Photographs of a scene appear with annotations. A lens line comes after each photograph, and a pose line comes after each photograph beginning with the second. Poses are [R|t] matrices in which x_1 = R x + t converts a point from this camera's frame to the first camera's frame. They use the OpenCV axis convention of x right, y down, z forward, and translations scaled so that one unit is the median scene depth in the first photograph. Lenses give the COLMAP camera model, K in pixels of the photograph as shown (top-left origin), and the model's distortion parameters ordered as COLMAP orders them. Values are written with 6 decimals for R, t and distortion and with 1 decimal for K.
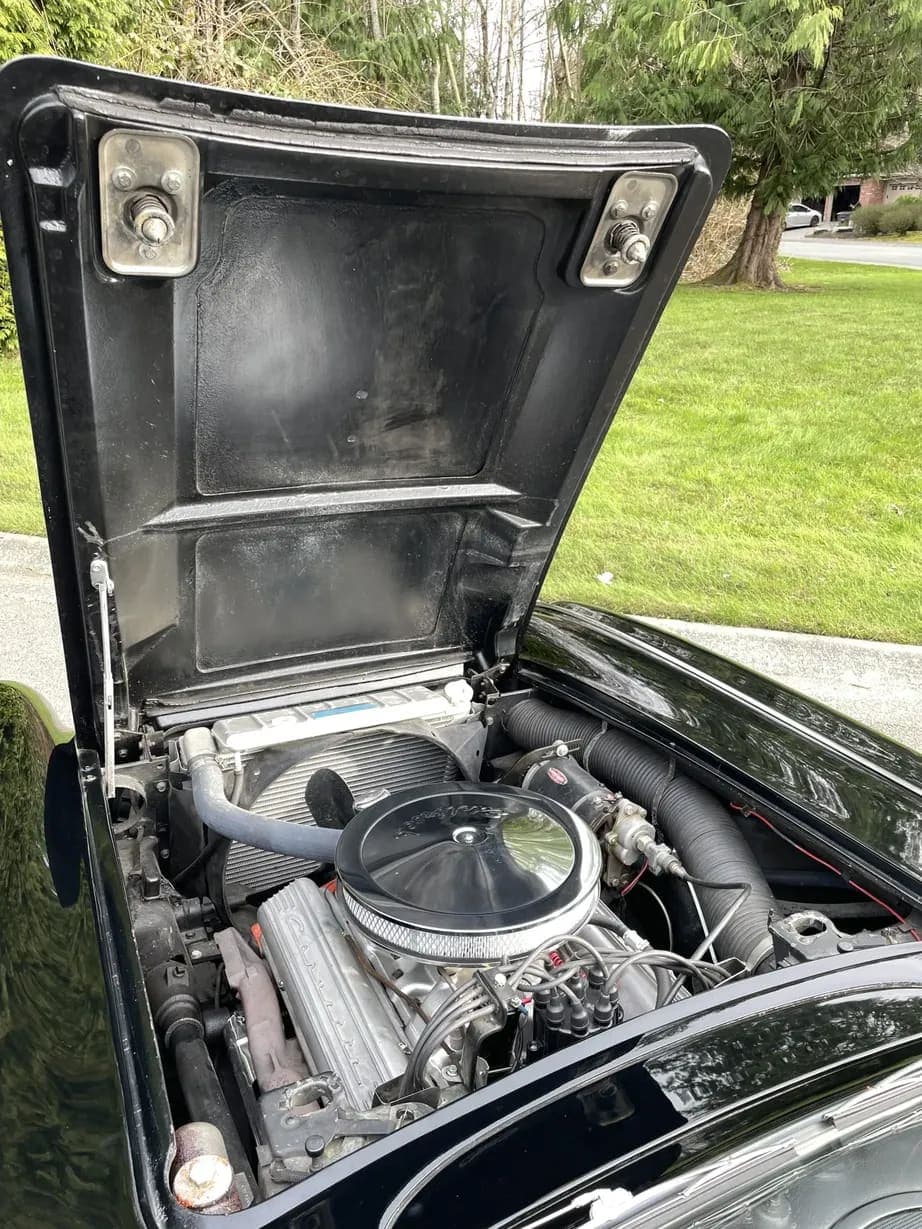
lens RADIAL K [[938.2, 0, 467.6], [0, 938.2, 629.6], [0, 0, 1]] dist [0.085441, -0.106688]
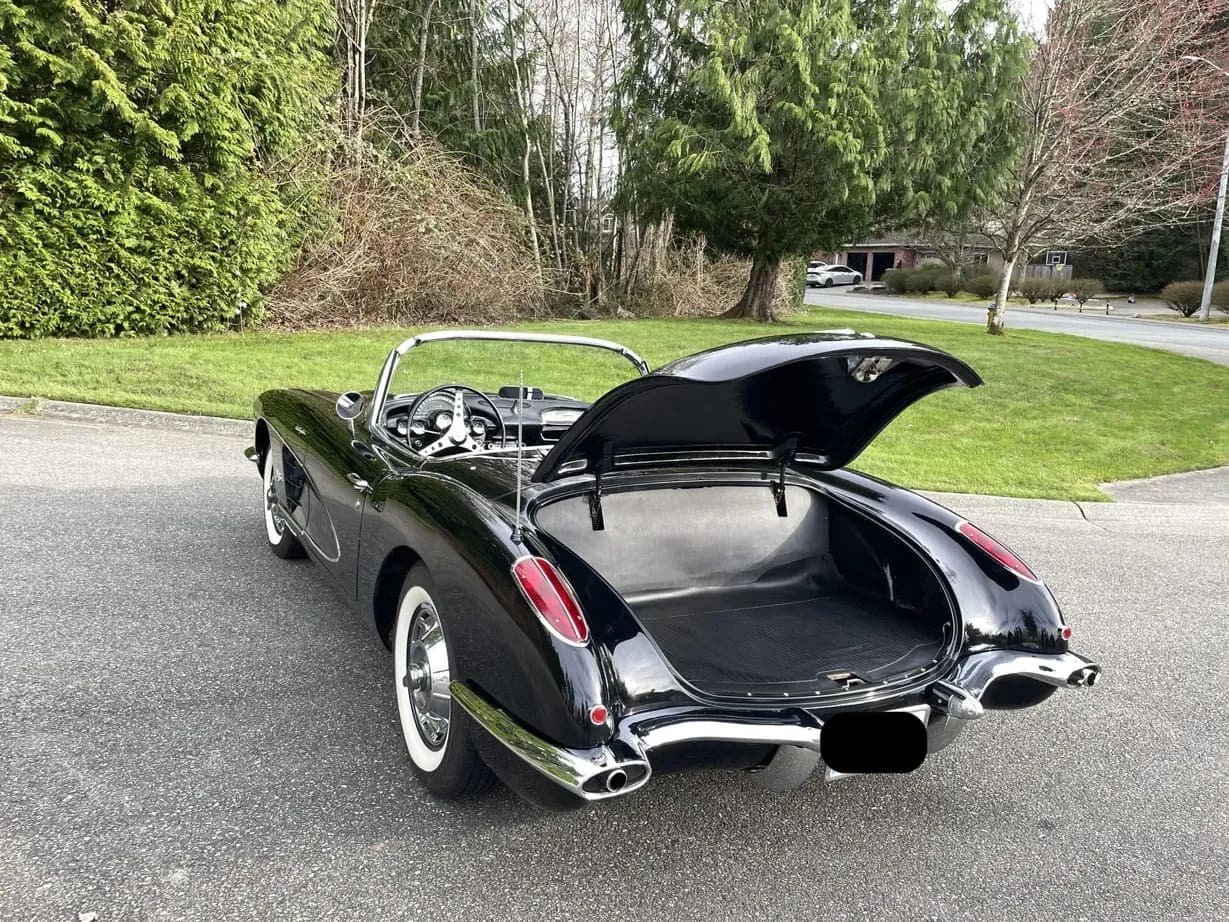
lens RADIAL K [[922.4, 0, 614.5], [0, 922.4, 461.0], [0, 0, 1]] dist [0.090750, -0.120136]
pose [[0.997541, 0.034038, 0.061272, 0.040816], [-0.021192, 0.979720, -0.199247, 0.108259], [-0.066812, 0.197458, 0.978032, -0.246050]]
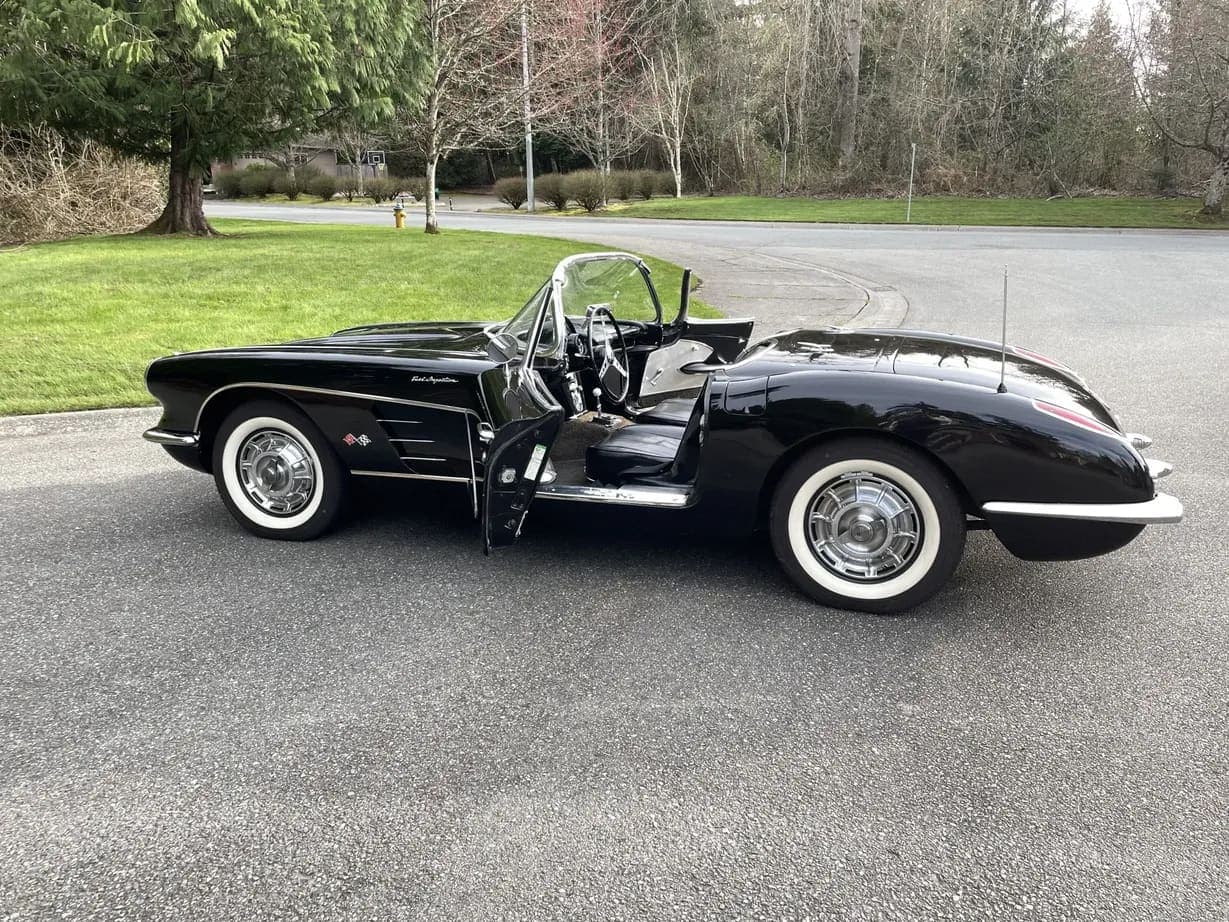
lens RADIAL K [[922.4, 0, 614.5], [0, 922.4, 461.0], [0, 0, 1]] dist [0.090750, -0.120136]
pose [[0.722743, -0.189204, 0.664713, -0.181204], [0.266149, 0.963814, -0.015044, 0.084327], [-0.637814, 0.187786, 0.746947, -0.189632]]
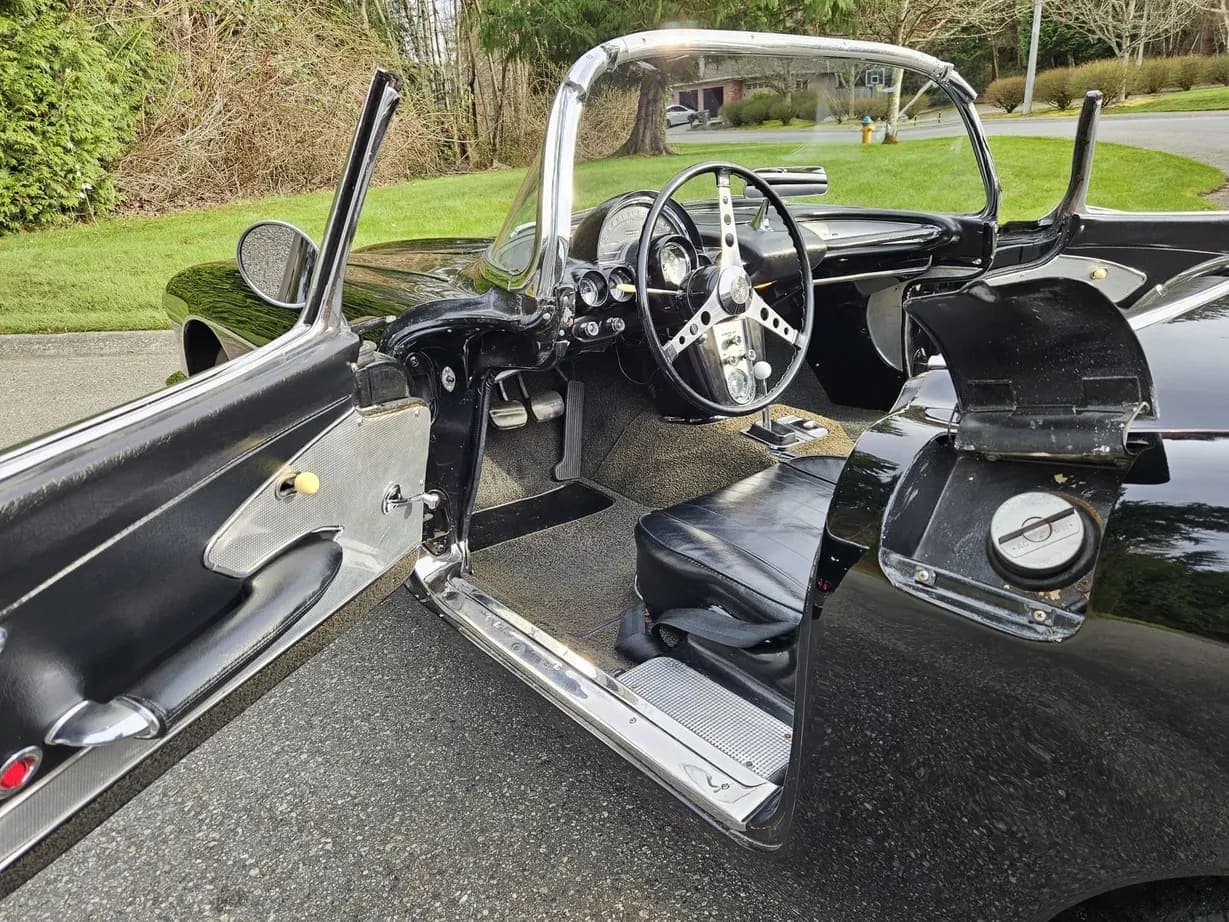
lens RADIAL K [[824.7, 0, 606.5], [0, 824.7, 461.2], [0, 0, 1]] dist [0.073308, -0.060461]
pose [[0.972731, -0.135802, 0.188023, -0.025069], [0.141700, 0.989742, -0.018230, 0.068520], [-0.183619, 0.044376, 0.981995, -0.078210]]
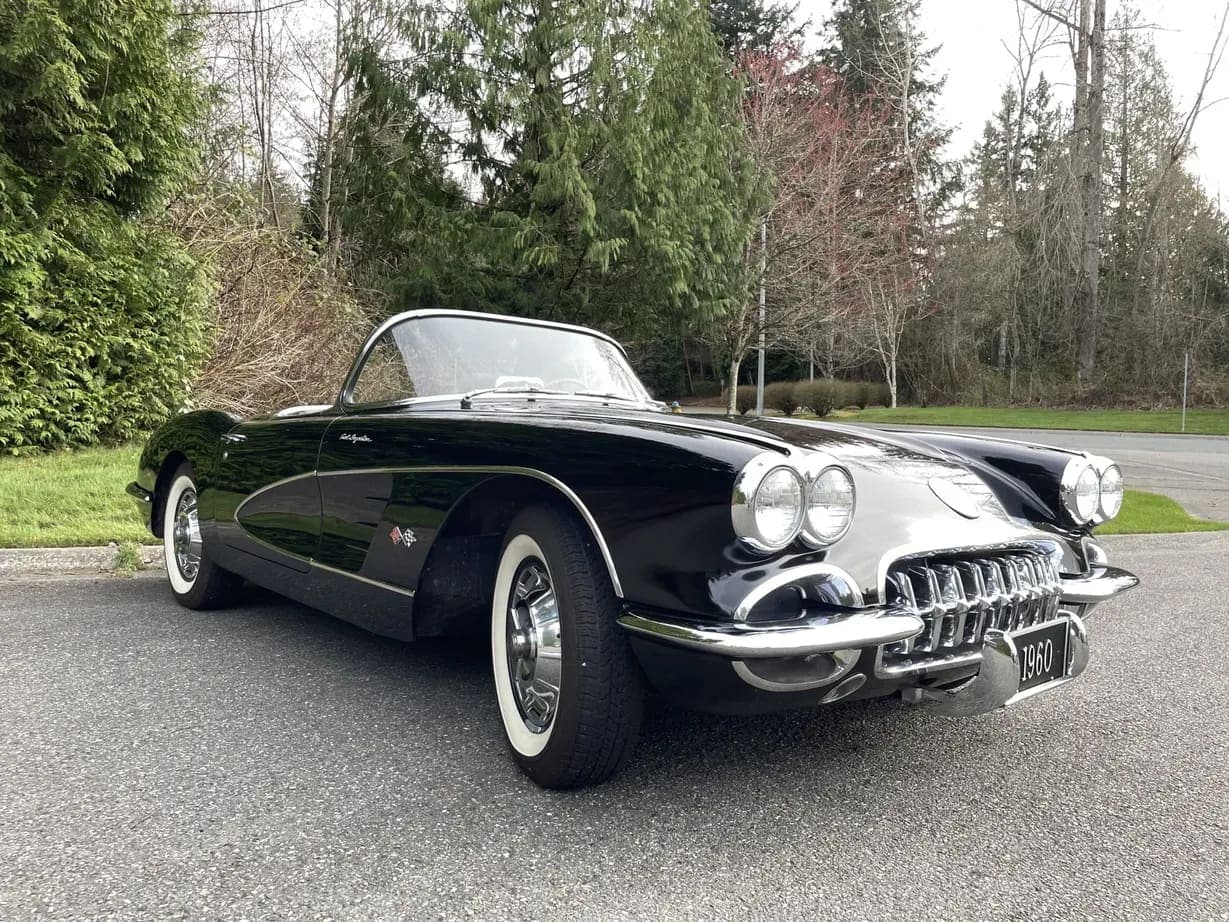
lens RADIAL K [[922.4, 0, 614.5], [0, 922.4, 461.0], [0, 0, 1]] dist [0.090750, -0.120136]
pose [[0.825316, -0.015951, 0.564446, -0.374549], [0.202509, 0.941467, -0.269498, 0.057552], [-0.527109, 0.336727, 0.780238, -0.013131]]
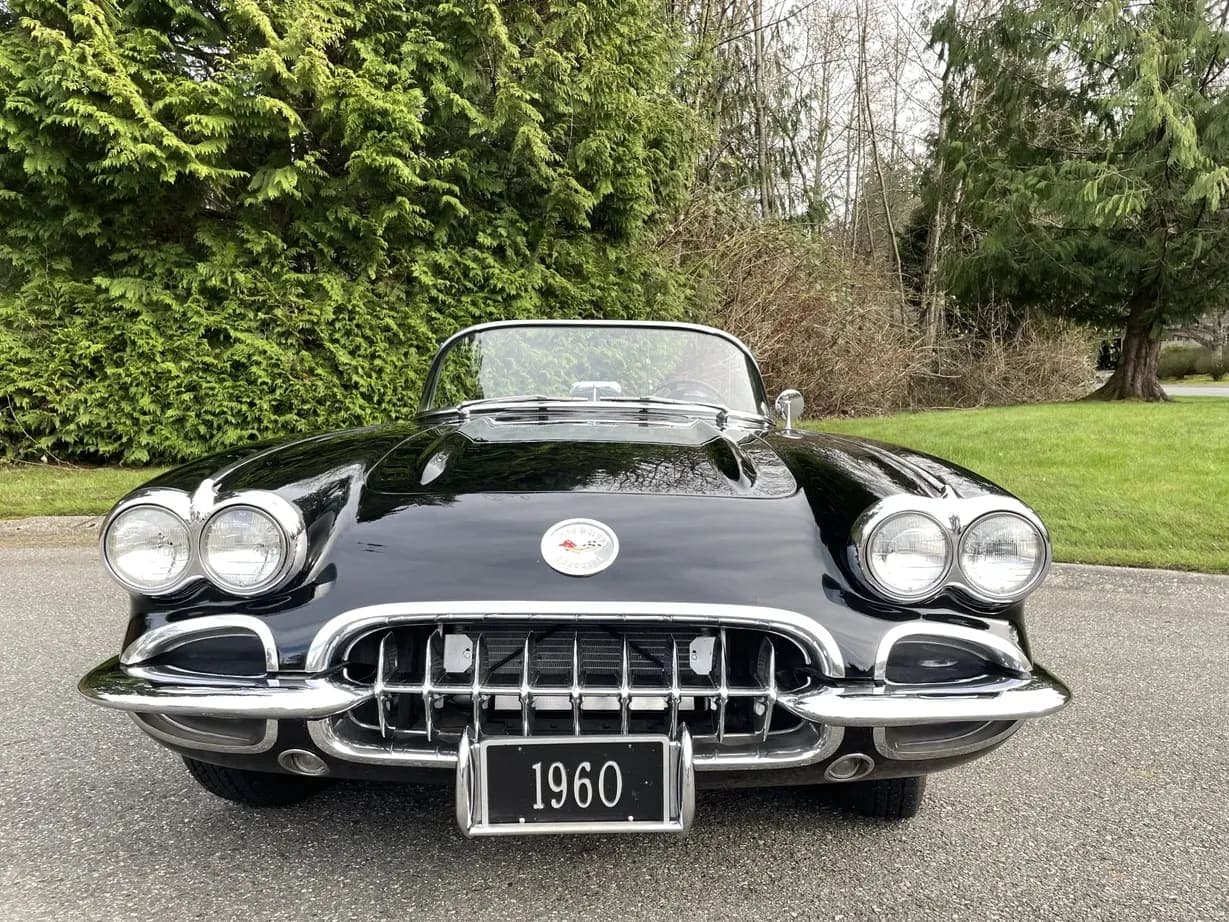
lens RADIAL K [[929.6, 0, 623.0], [0, 929.6, 464.2], [0, 0, 1]] dist [0.089276, -0.121172]
pose [[0.995155, -0.008165, -0.097979, -0.213292], [-0.023008, 0.949534, -0.312820, 0.061893], [0.095588, 0.313559, 0.944745, -0.041473]]
